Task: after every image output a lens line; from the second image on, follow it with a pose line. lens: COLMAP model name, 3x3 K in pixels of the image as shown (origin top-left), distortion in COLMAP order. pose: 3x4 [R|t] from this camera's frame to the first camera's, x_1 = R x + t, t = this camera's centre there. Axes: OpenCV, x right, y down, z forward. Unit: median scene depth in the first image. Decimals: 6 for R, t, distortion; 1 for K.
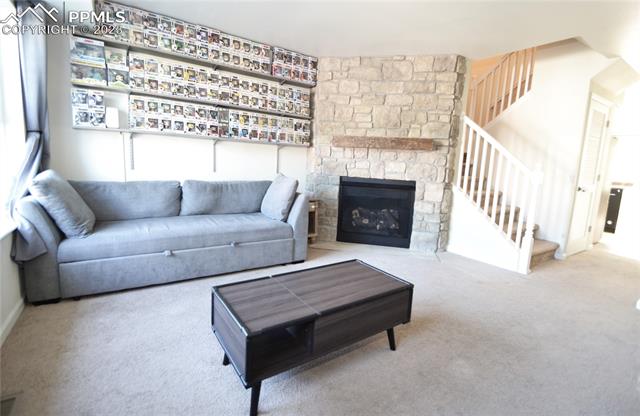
lens RADIAL K [[301.1, 0, 320.9], [0, 301.1, 203.4], [0, 0, 1]] dist [-0.001511, -0.000228]
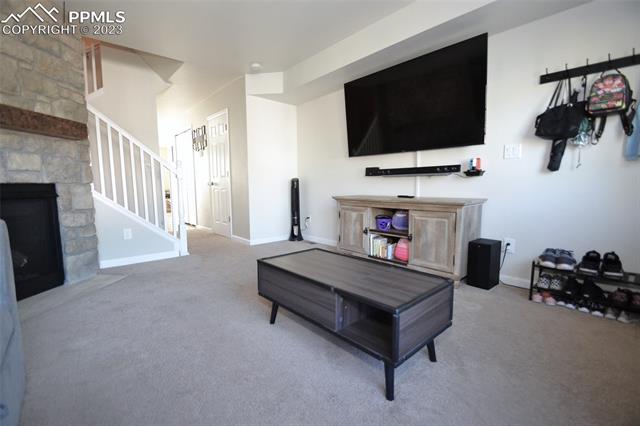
lens RADIAL K [[284.3, 0, 320.4], [0, 284.3, 214.4], [0, 0, 1]] dist [-0.008959, -0.002153]
pose [[-0.128781, -0.153620, 0.979702, -0.393958], [0.141771, 0.974929, 0.171507, -0.030664], [-0.981487, 0.160981, -0.103774, 0.501684]]
